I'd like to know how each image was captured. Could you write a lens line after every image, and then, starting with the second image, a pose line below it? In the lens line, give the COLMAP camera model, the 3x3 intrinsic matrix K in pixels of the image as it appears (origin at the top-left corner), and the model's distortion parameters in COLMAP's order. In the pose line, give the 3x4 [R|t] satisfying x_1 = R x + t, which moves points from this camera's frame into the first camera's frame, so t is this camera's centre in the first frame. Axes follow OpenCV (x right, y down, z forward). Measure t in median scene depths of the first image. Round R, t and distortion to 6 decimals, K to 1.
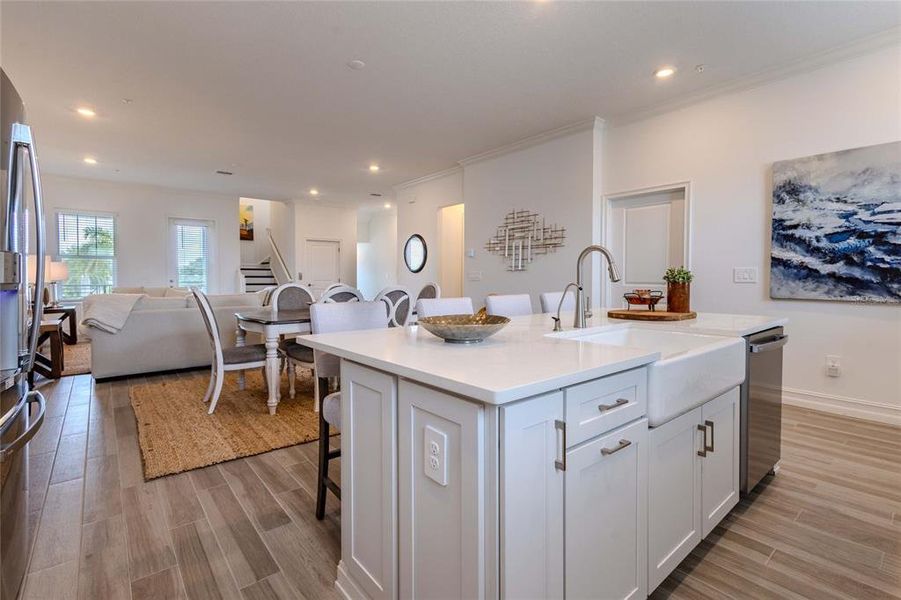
lens RADIAL K [[415.0, 0, 447.4], [0, 415.0, 287.5], [0, 0, 1]] dist [0.011136, -0.003600]
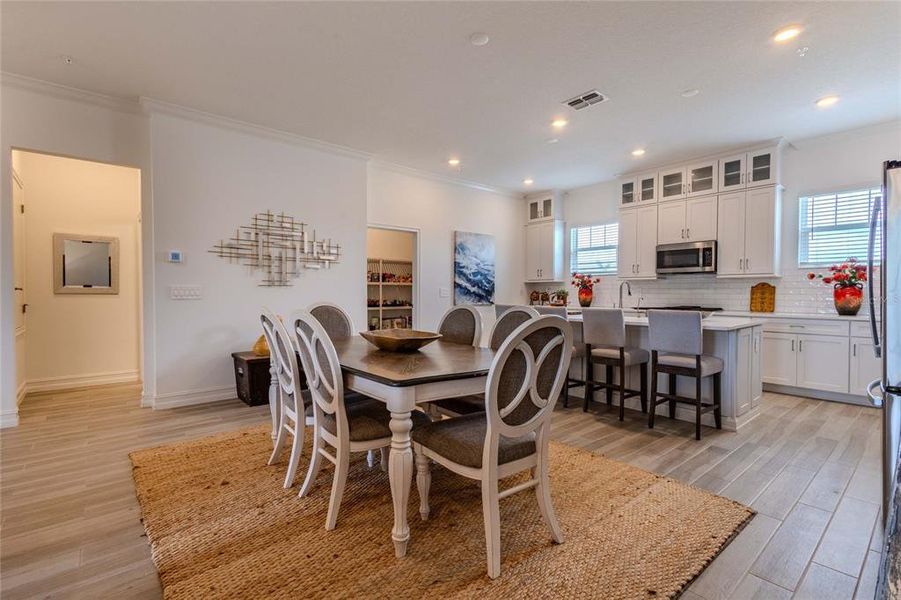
lens RADIAL K [[415.0, 0, 453.2], [0, 415.0, 299.6], [0, 0, 1]] dist [0.011136, -0.003600]
pose [[-0.016380, -0.015458, 0.999746, -1.054535], [0.026479, 0.999523, 0.015889, -0.029682], [-0.999515, 0.026733, -0.015963, 1.079452]]
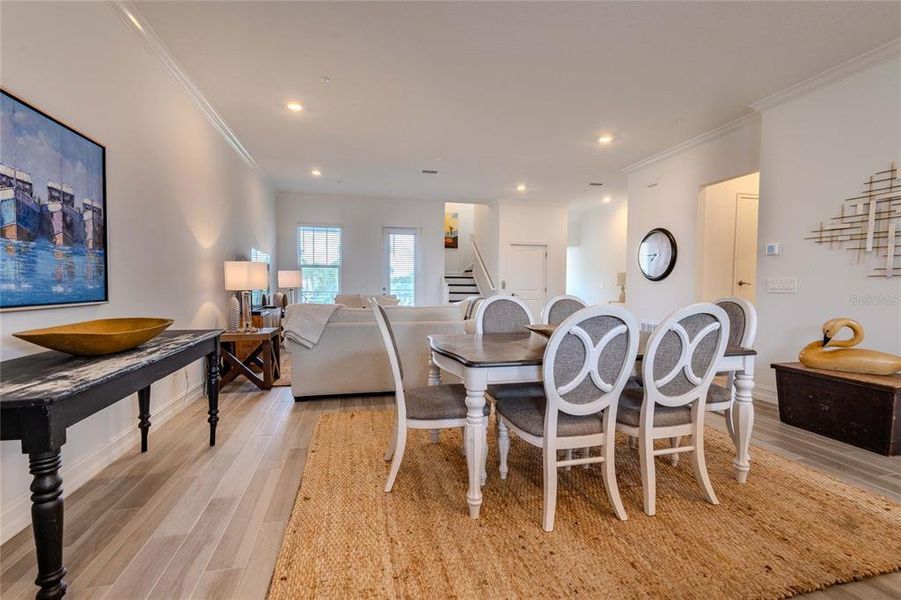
lens RADIAL K [[415.0, 0, 452.7], [0, 415.0, 299.9], [0, 0, 1]] dist [0.011136, -0.003600]
pose [[0.900510, 0.021263, -0.434316, -0.186299], [-0.018208, 0.999772, 0.011194, -0.009706], [0.434455, -0.002173, 0.900691, 0.428589]]
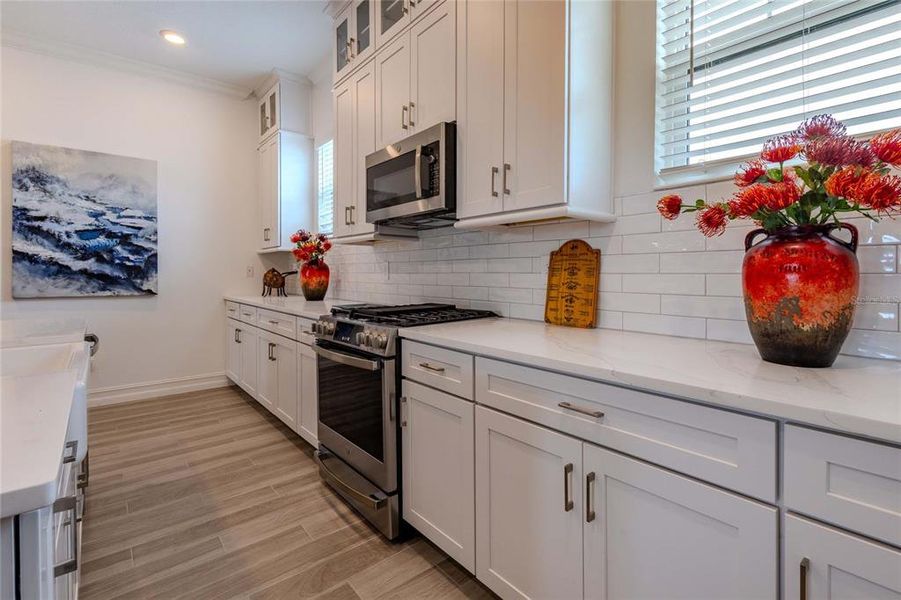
lens RADIAL K [[415.0, 0, 458.1], [0, 415.0, 277.0], [0, 0, 1]] dist [0.011136, -0.003600]
pose [[-0.019881, -0.007141, 0.999777, -0.101350], [0.027027, 0.999605, 0.007678, -0.000088], [-0.999437, 0.027173, -0.019681, 0.110984]]
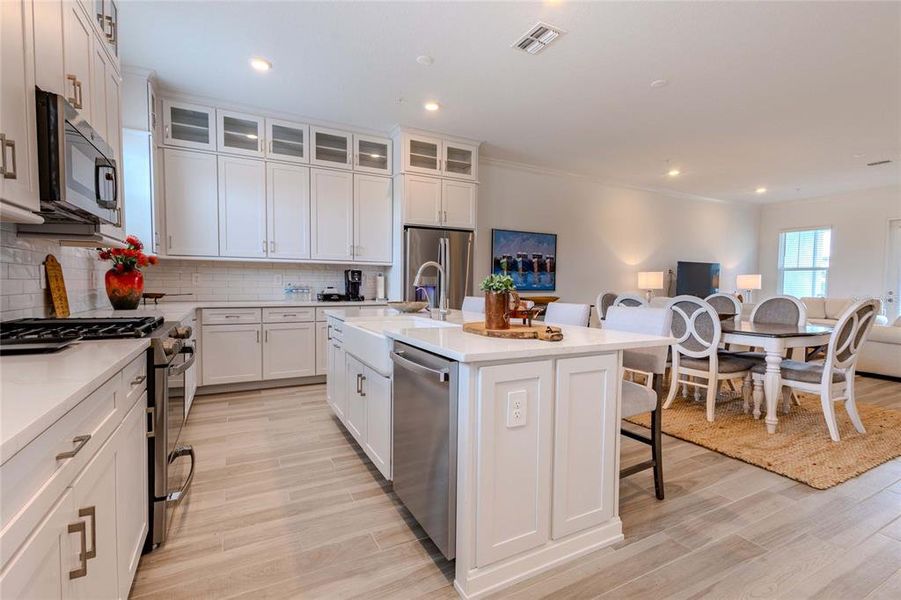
lens RADIAL K [[415.0, 0, 454.4], [0, 415.0, 298.0], [0, 0, 1]] dist [0.011136, -0.003600]
pose [[-0.196435, 0.035179, -0.979886, 0.928417], [-0.038937, 0.998288, 0.043645, -0.021866], [0.979743, 0.046727, -0.194729, 0.727887]]
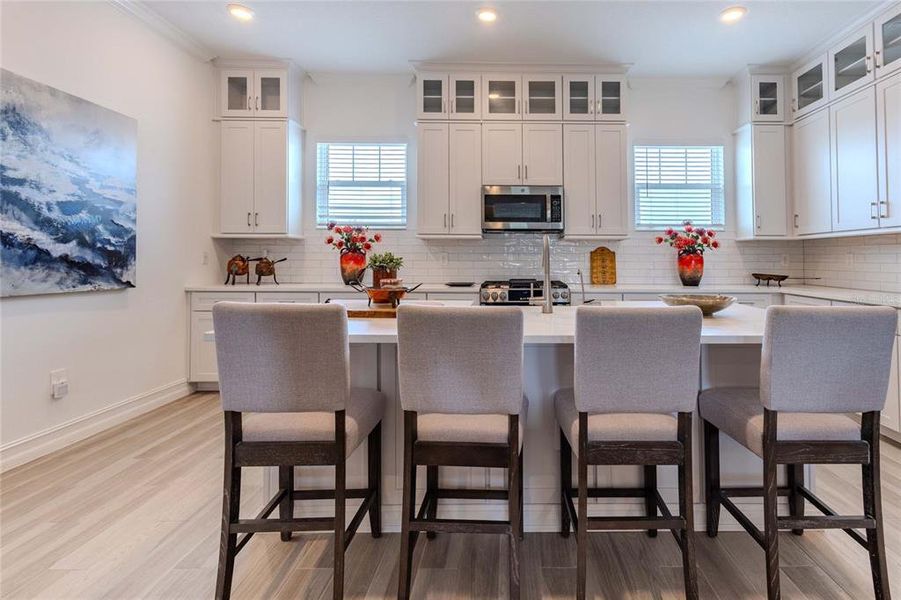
lens RADIAL K [[434.2, 0, 514.3], [0, 434.2, 249.0], [0, 0, 1]] dist [0.009868, 0.000133]
pose [[-0.778843, 0.013905, 0.627064, -0.168229], [0.014920, 0.999882, -0.003641, -0.030494], [-0.627041, 0.006520, -0.778959, 1.050357]]
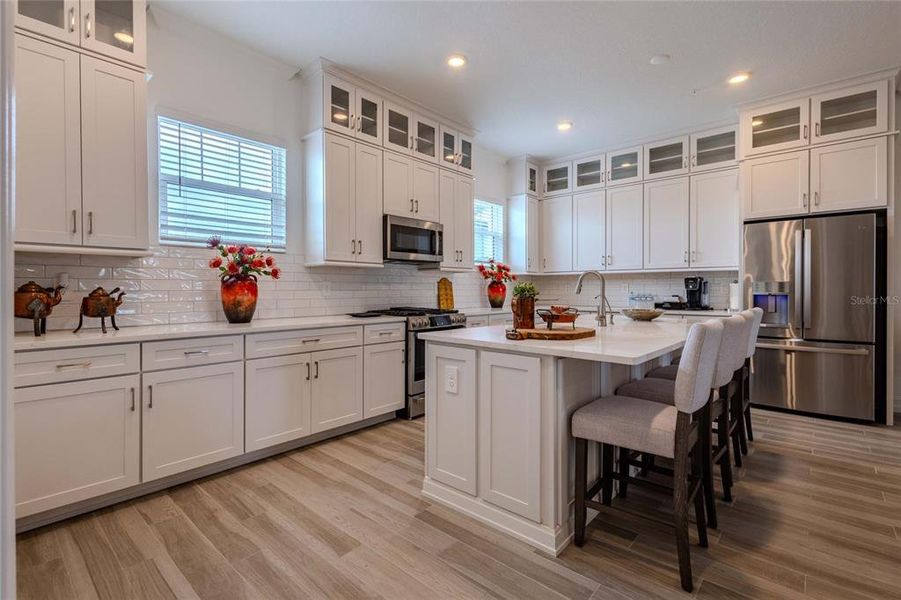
lens RADIAL K [[415.0, 0, 445.2], [0, 415.0, 290.8], [0, 0, 1]] dist [0.011136, -0.003600]
pose [[-0.989075, 0.001589, -0.147401, 0.594248], [-0.003548, 0.999396, 0.034576, -0.040903], [0.147367, 0.034721, -0.988472, 1.305677]]
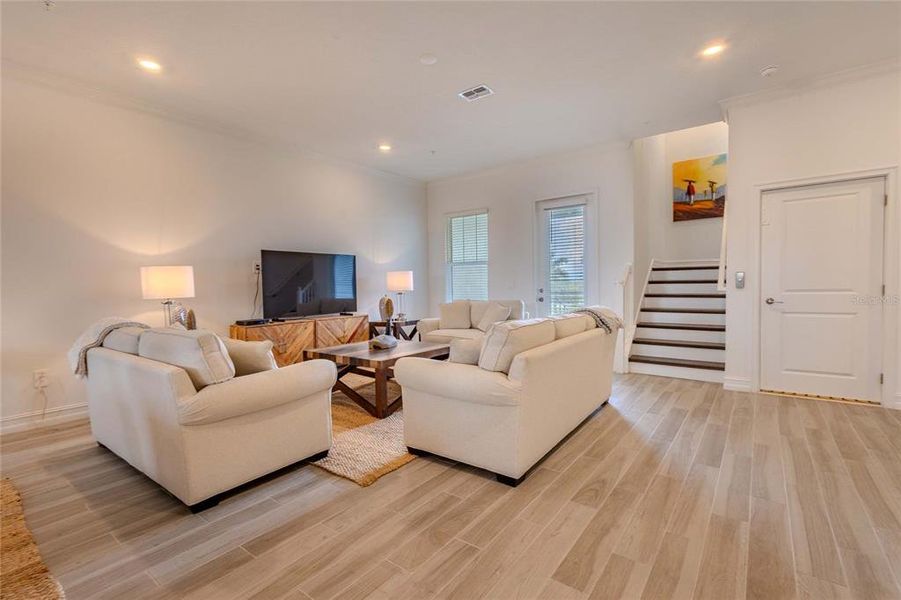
lens RADIAL K [[415.0, 0, 451.1], [0, 415.0, 295.2], [0, 0, 1]] dist [0.011136, -0.003600]
pose [[0.240246, 0.020778, -0.970490, -0.046793], [-0.008360, 0.999778, 0.019336, -0.052002], [0.970676, 0.003468, 0.240367, 1.747703]]
